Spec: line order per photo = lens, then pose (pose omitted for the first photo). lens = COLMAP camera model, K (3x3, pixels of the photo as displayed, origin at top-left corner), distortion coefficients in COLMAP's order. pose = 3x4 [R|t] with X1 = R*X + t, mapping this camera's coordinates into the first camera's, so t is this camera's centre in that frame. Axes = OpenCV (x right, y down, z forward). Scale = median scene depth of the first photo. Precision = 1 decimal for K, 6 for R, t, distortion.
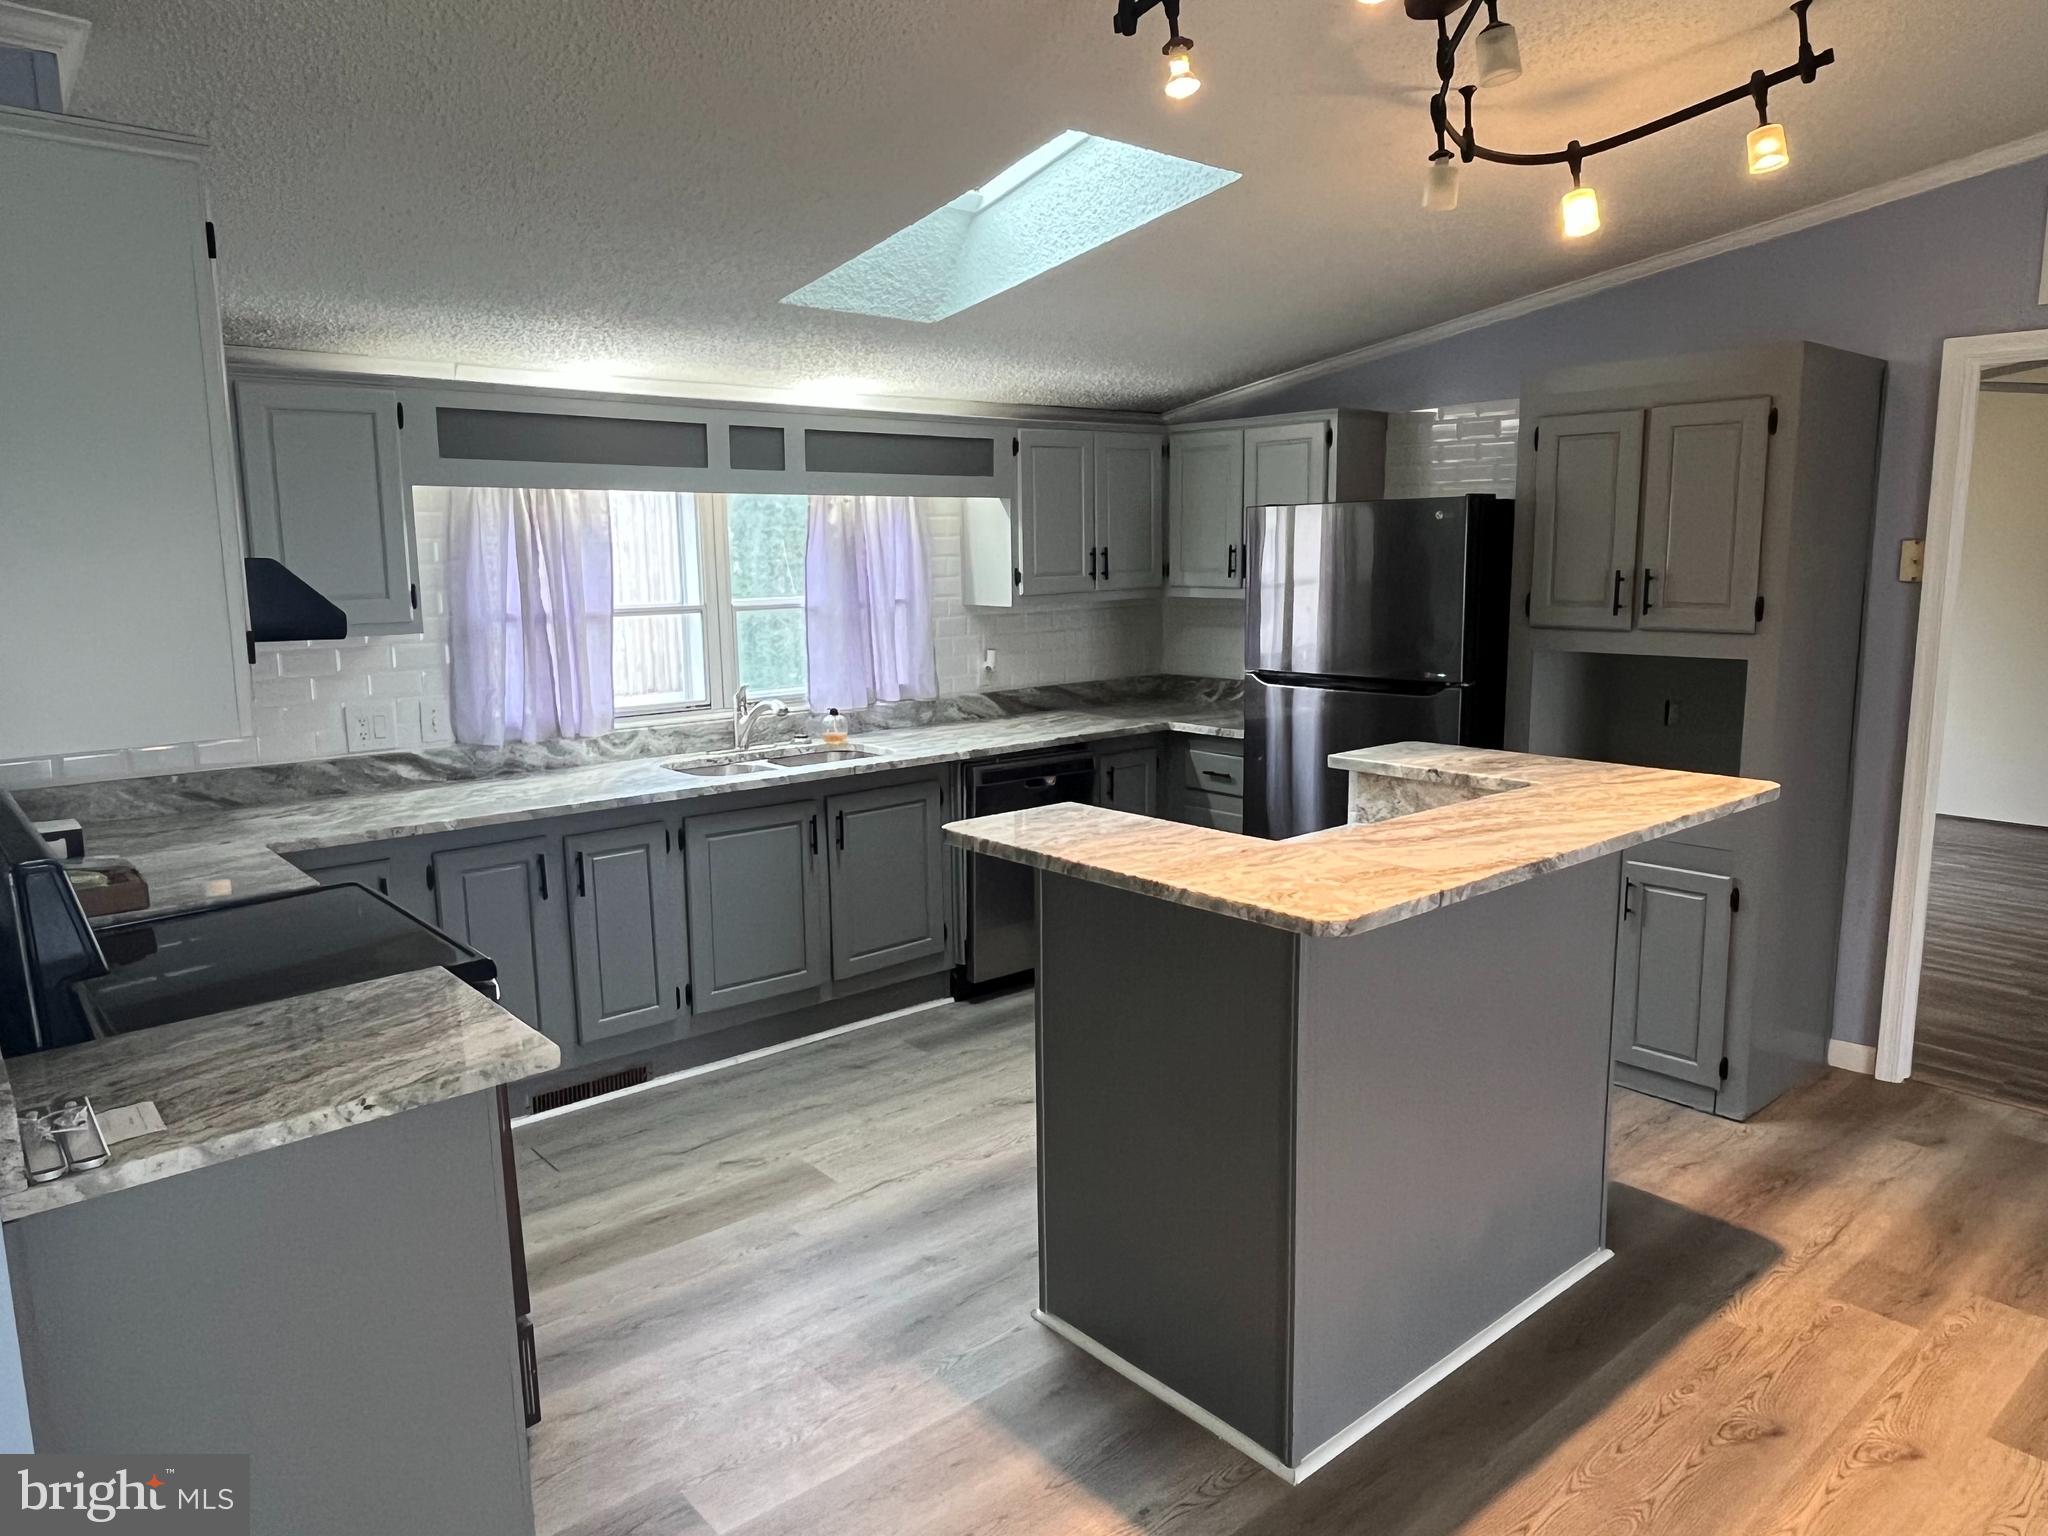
lens RADIAL K [[1359.2, 0, 1010.4], [0, 1359.2, 763.7], [0, 0, 1]] dist [-0.000974, -0.004610]
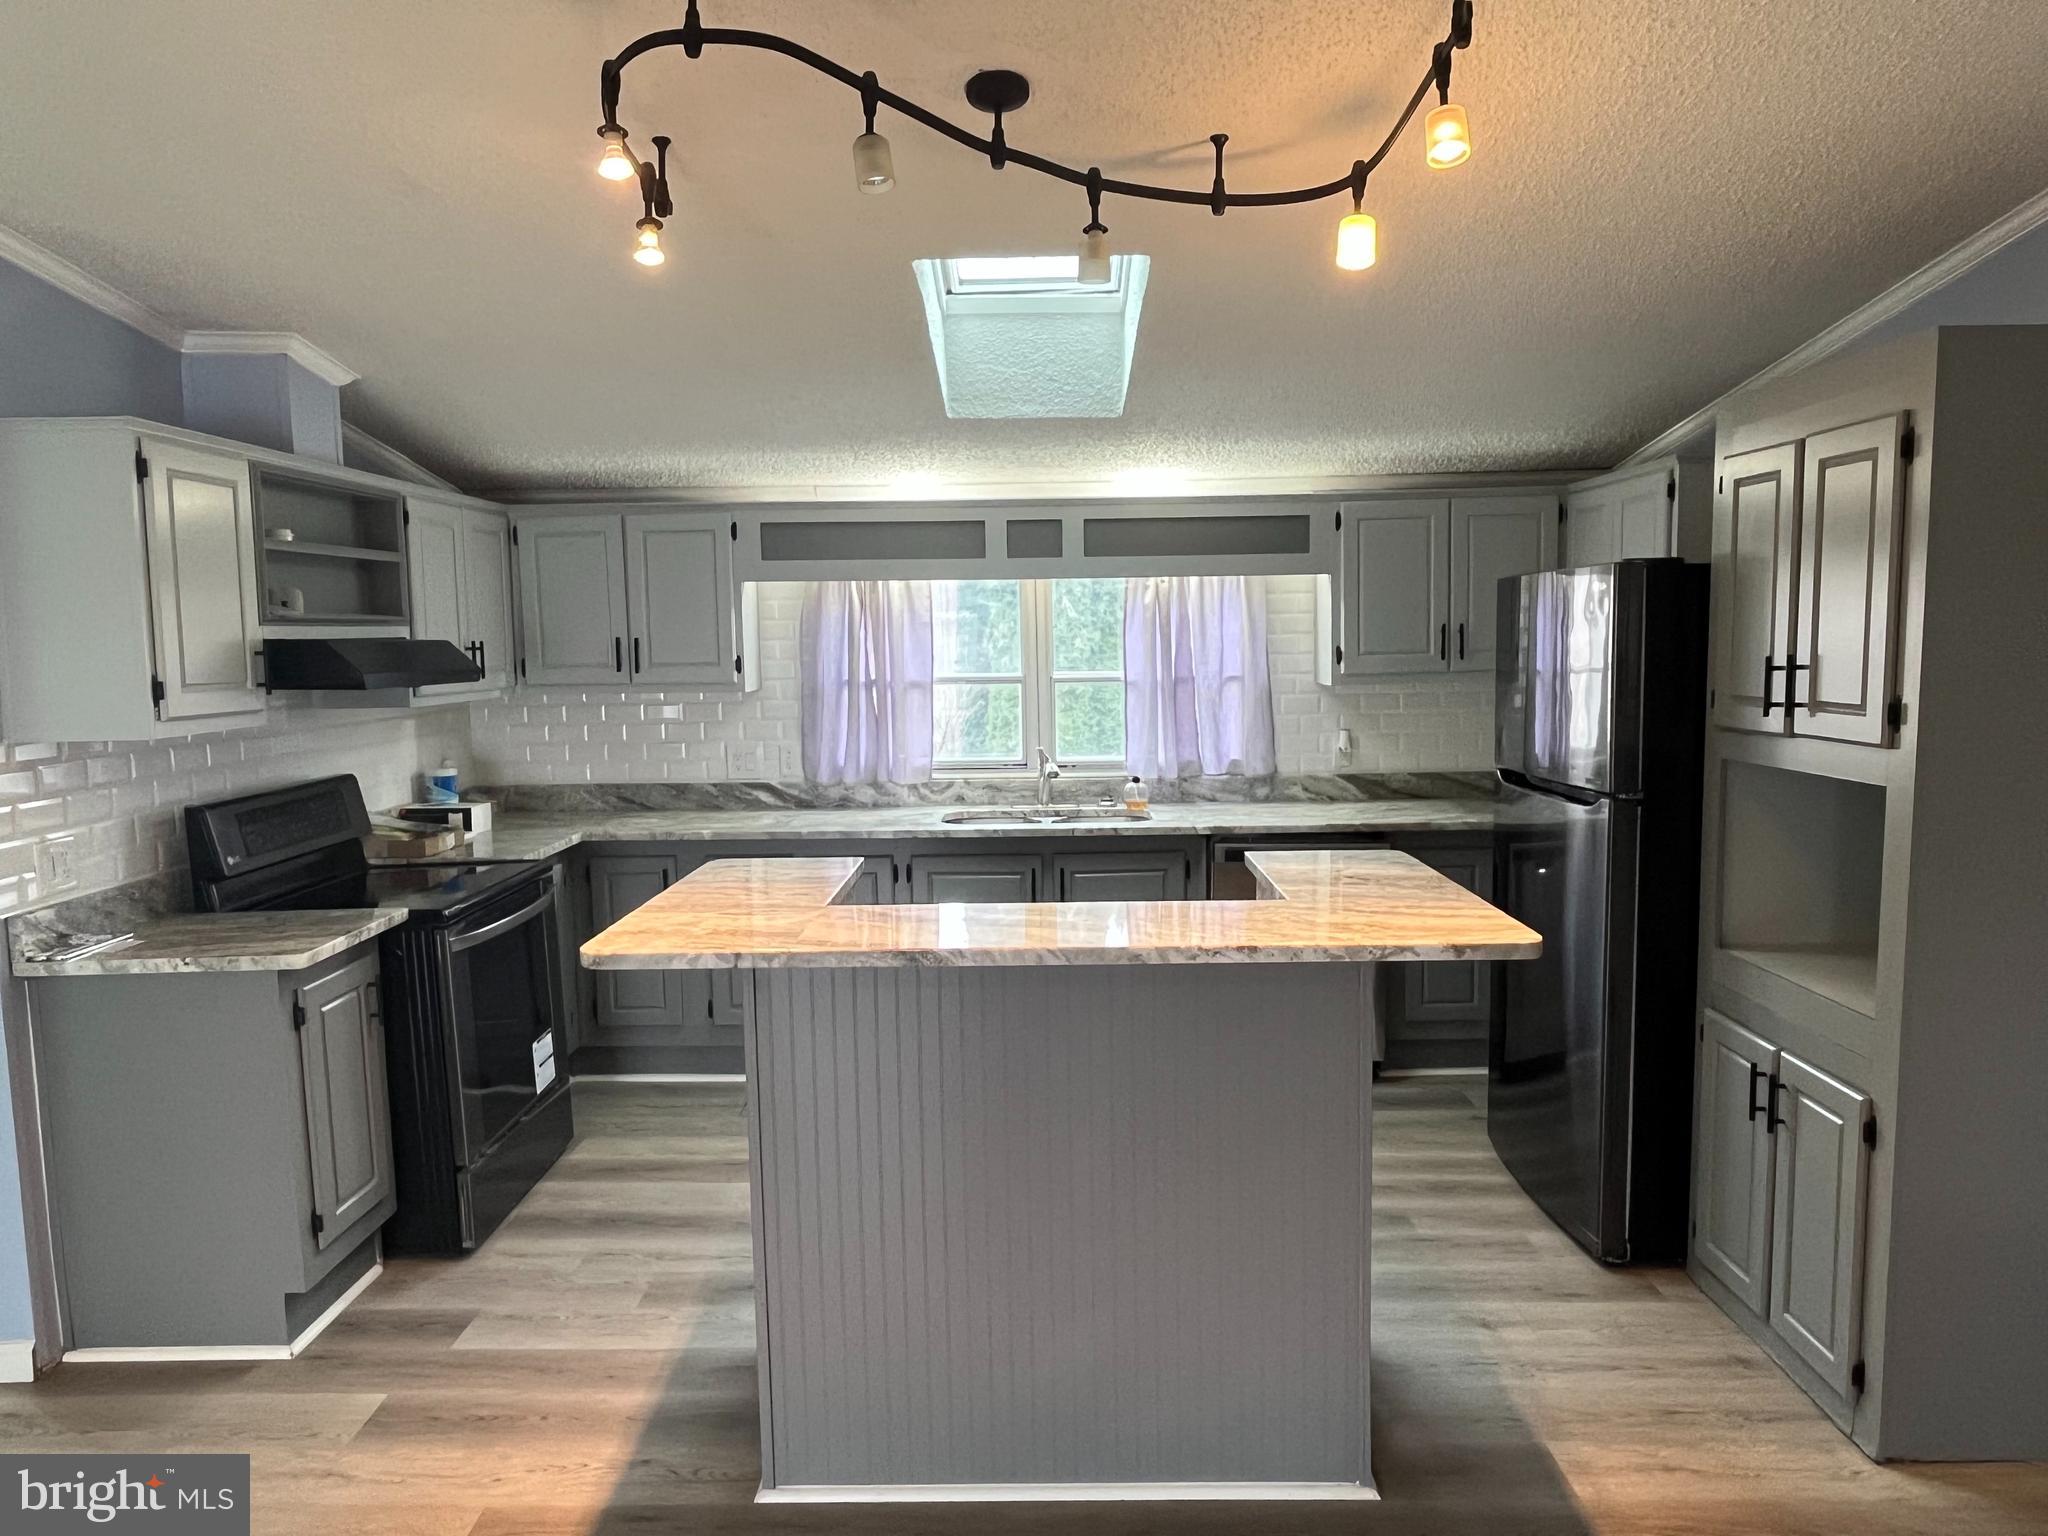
lens RADIAL K [[1359.2, 0, 1010.4], [0, 1359.2, 763.7], [0, 0, 1]] dist [-0.000974, -0.004610]
pose [[0.747884, 0.064091, -0.660729, 0.549928], [-0.098064, 0.995075, -0.014477, -0.028054], [0.656547, 0.075621, 0.750485, 0.152199]]
